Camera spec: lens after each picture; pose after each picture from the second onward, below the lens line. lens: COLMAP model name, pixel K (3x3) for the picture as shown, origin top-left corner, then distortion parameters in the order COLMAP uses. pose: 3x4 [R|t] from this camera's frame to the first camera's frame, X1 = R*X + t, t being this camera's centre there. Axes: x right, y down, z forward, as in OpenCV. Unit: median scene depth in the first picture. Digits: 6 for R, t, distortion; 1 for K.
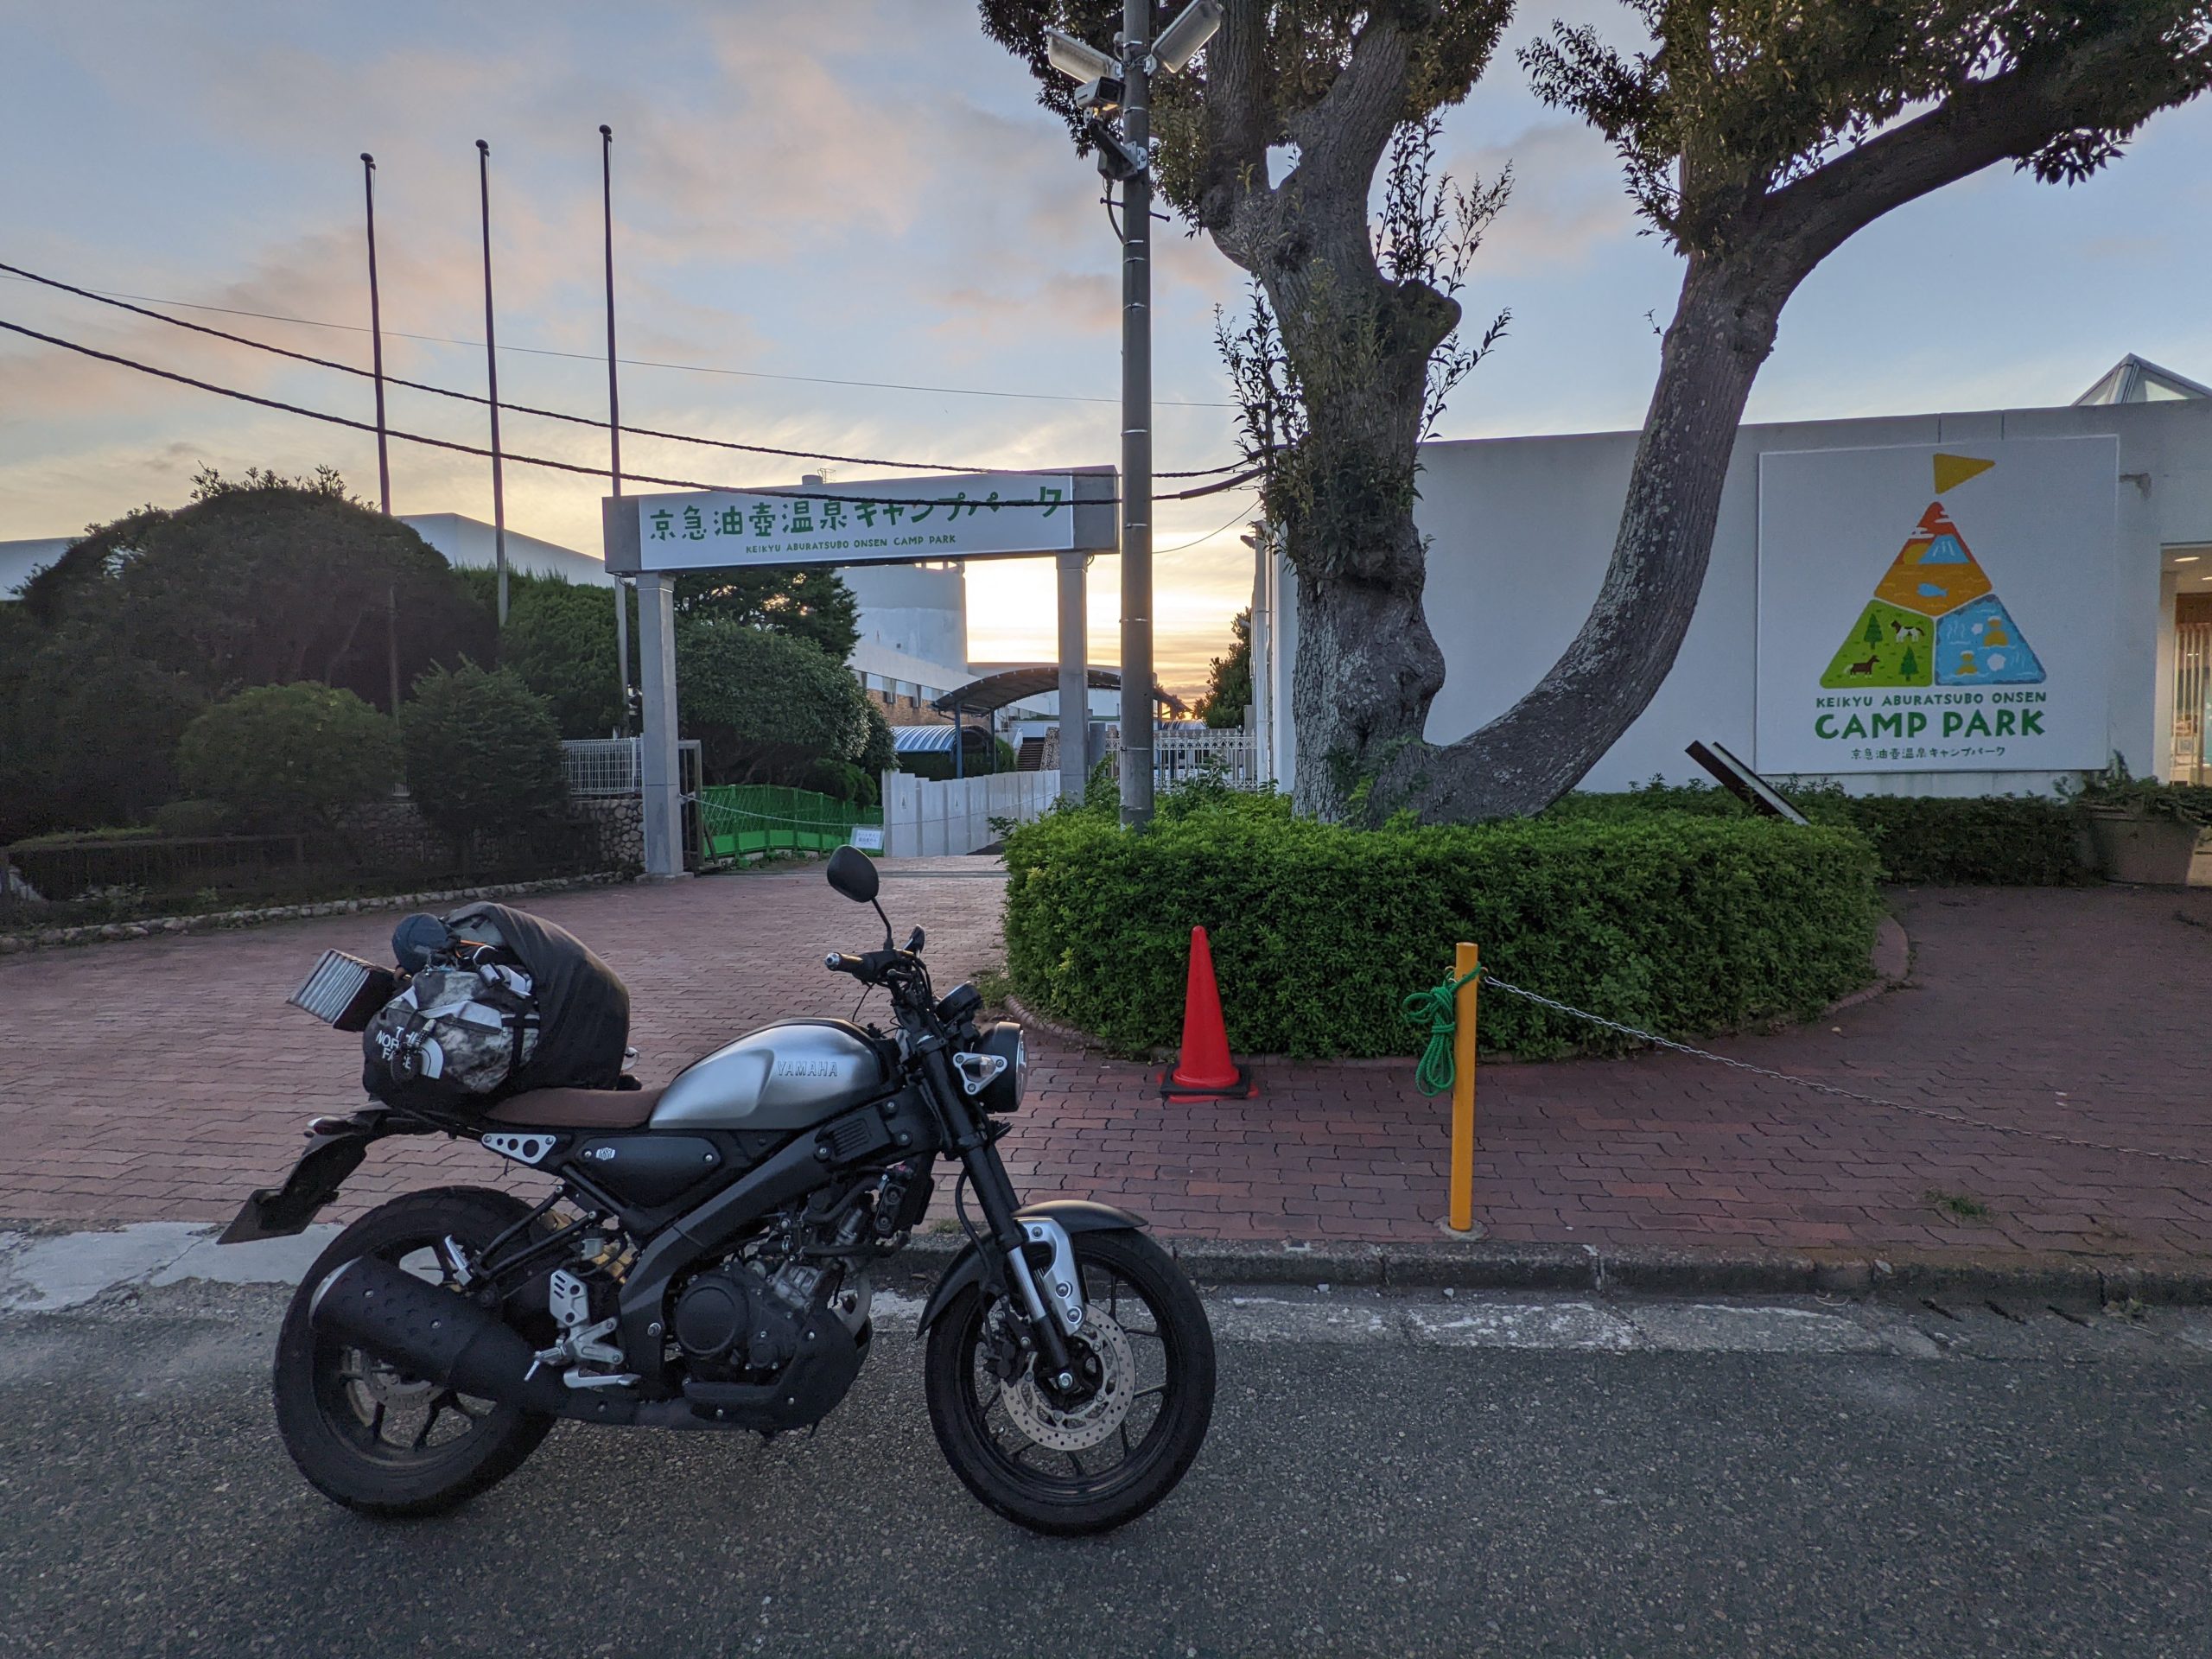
lens RADIAL K [[1035.5, 0, 1106.0], [0, 1035.5, 829.5], [0, 0, 1]] dist [0.000114, -0.000002]
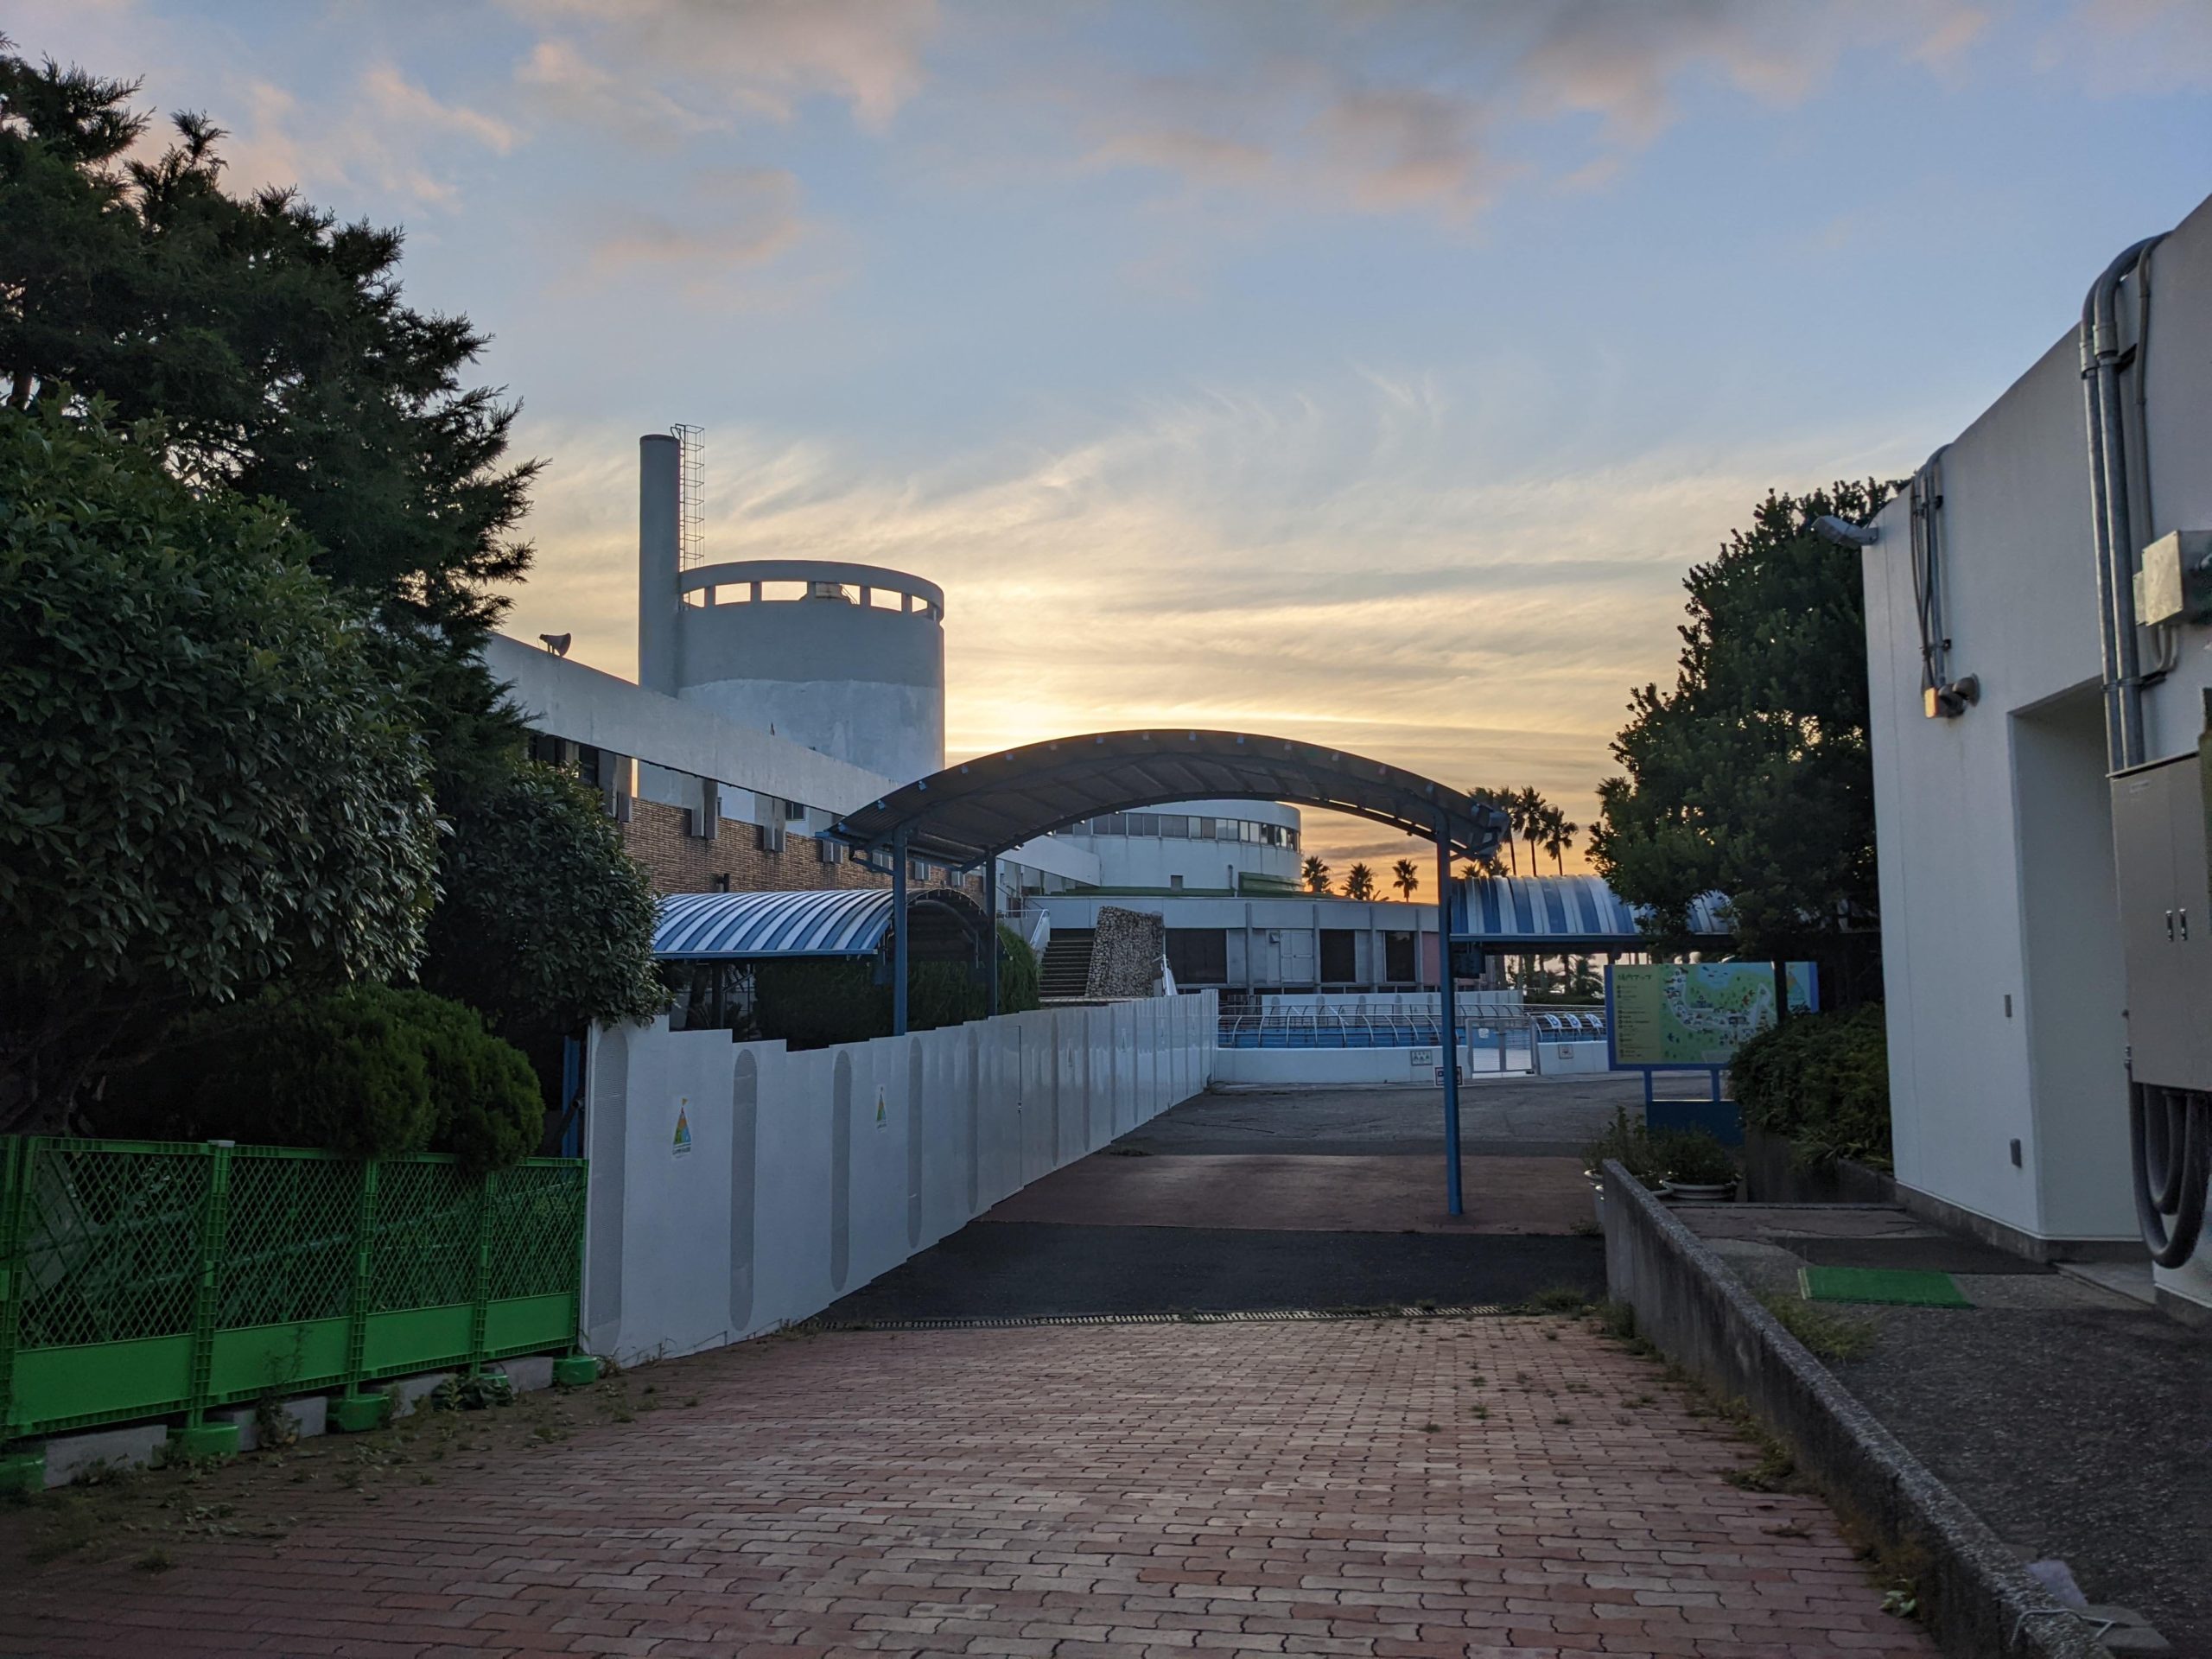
lens RADIAL K [[1734.6, 0, 1106.0], [0, 1734.6, 829.5], [0, 0, 1]] dist [0.000542, 0.000005]
pose [[0.999114, 0.001642, -0.042056, -0.040628], [-0.007812, 0.989110, -0.146972, -0.028957], [0.041356, 0.147170, 0.988246, 0.369968]]
